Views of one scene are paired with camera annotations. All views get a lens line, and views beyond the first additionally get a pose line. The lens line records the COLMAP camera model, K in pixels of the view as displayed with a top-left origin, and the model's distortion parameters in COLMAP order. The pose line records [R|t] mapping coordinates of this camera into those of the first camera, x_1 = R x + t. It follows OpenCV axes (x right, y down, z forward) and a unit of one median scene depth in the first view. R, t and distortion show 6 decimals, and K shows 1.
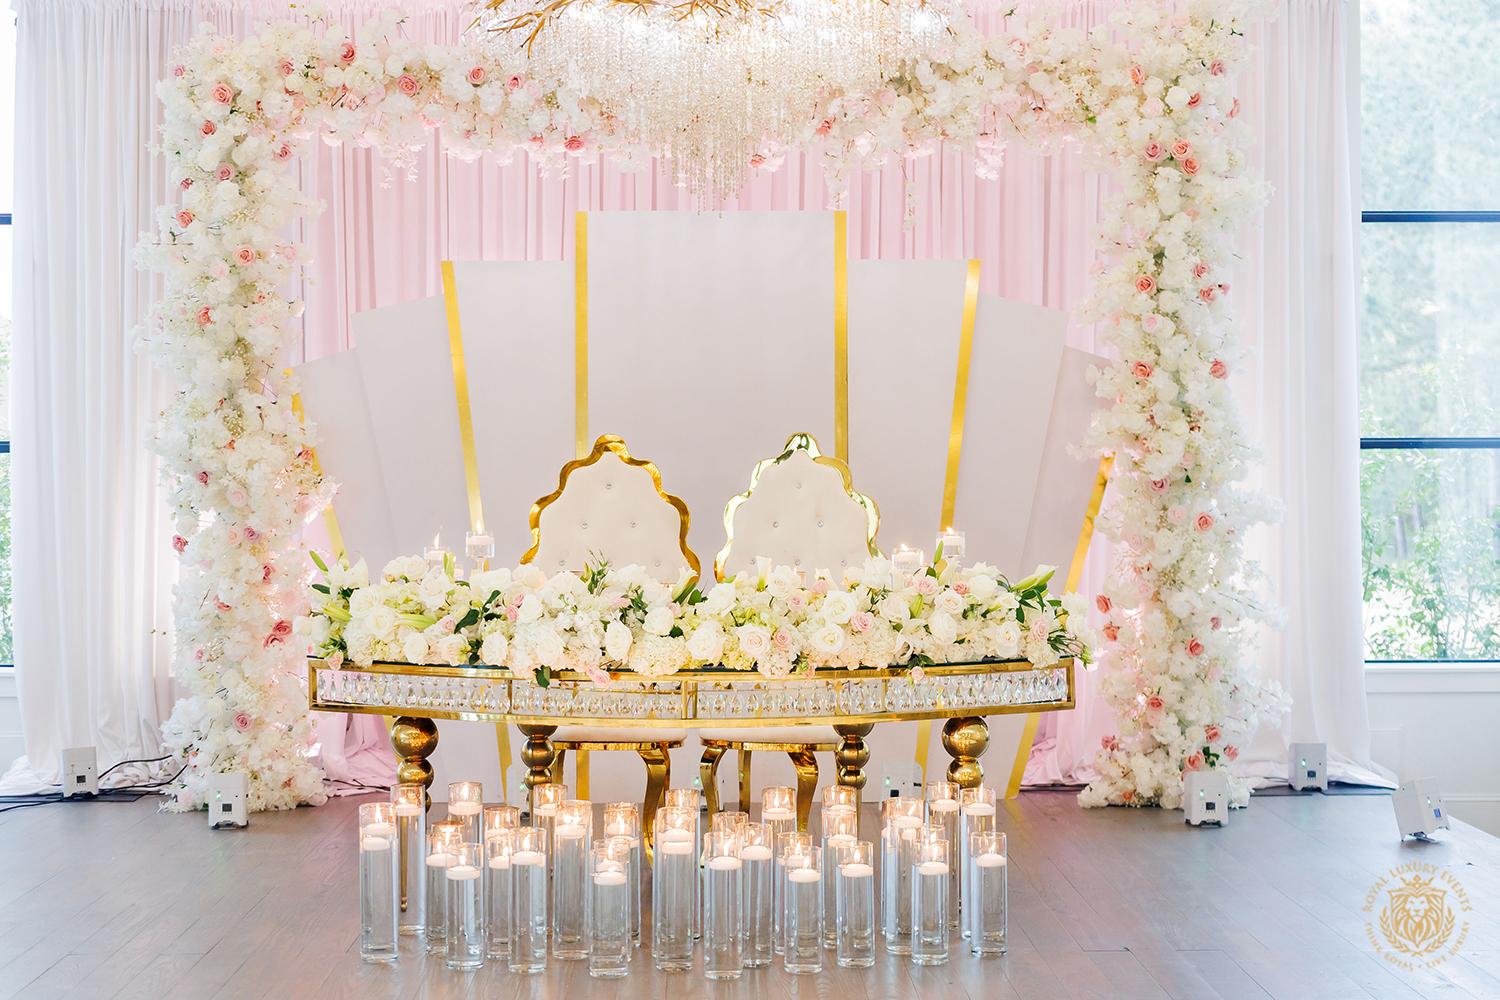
lens RADIAL K [[2468.1, 0, 751.4], [0, 2468.1, 508.2], [0, 0, 1]] dist [-0.005852, 0.000000]
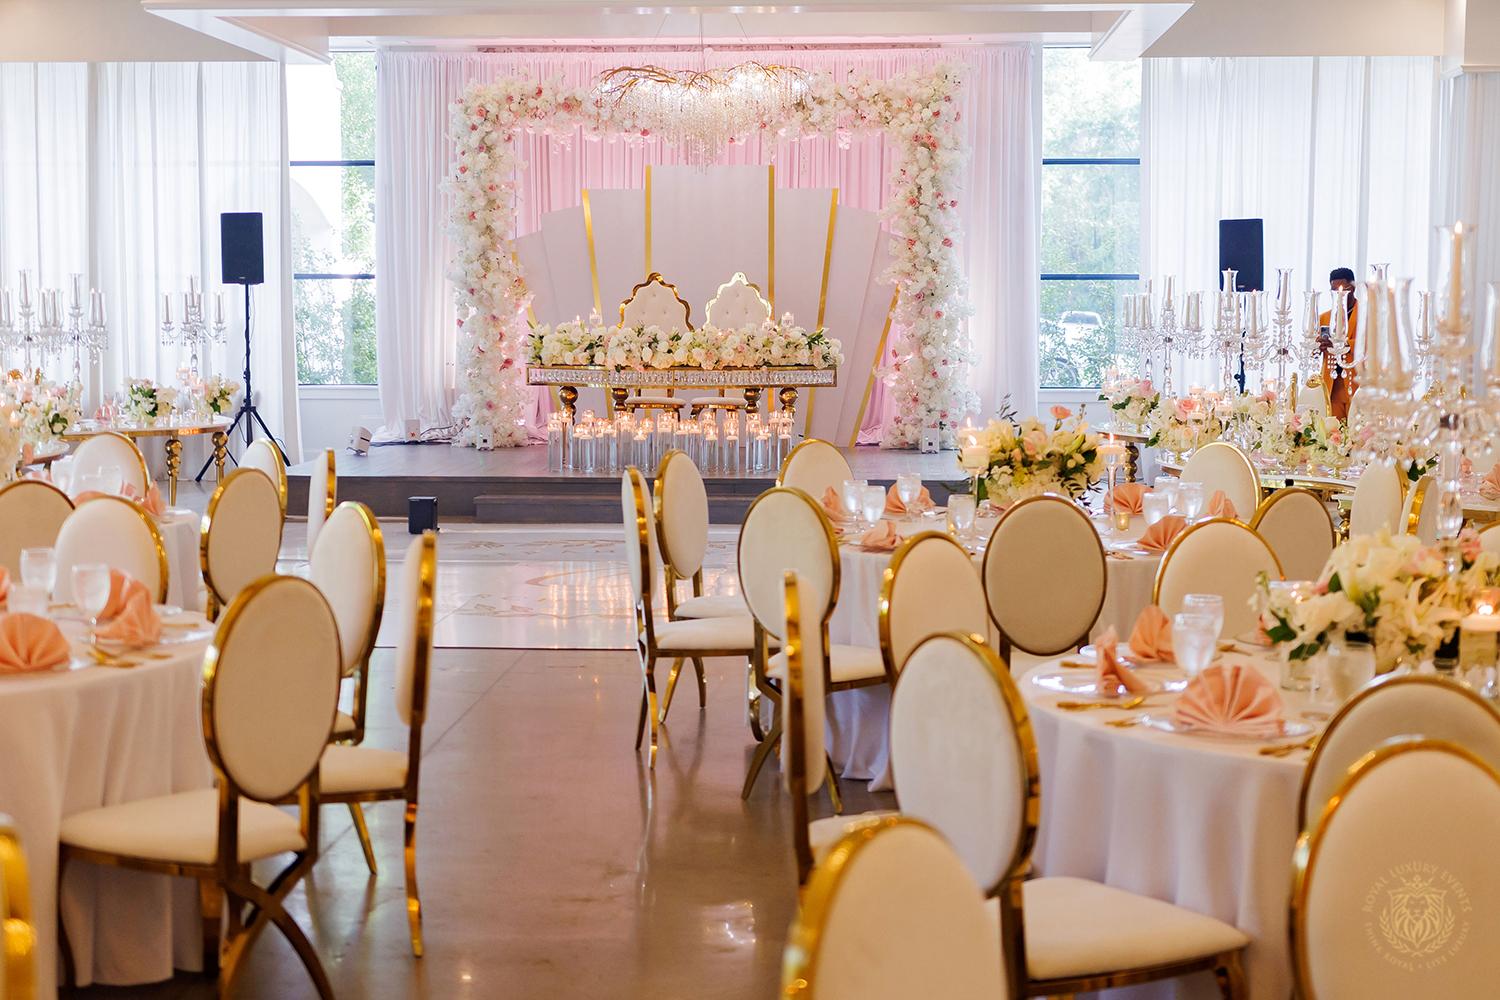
lens RADIAL K [[2468.1, 0, 744.2], [0, 2468.1, 495.9], [0, 0, 1]] dist [-0.005852, 0.000000]
pose [[0.997686, 0.010009, -0.067252, 0.160720], [-0.005567, 0.997810, 0.065917, 0.022331], [0.067764, -0.065390, 0.995556, -1.134465]]
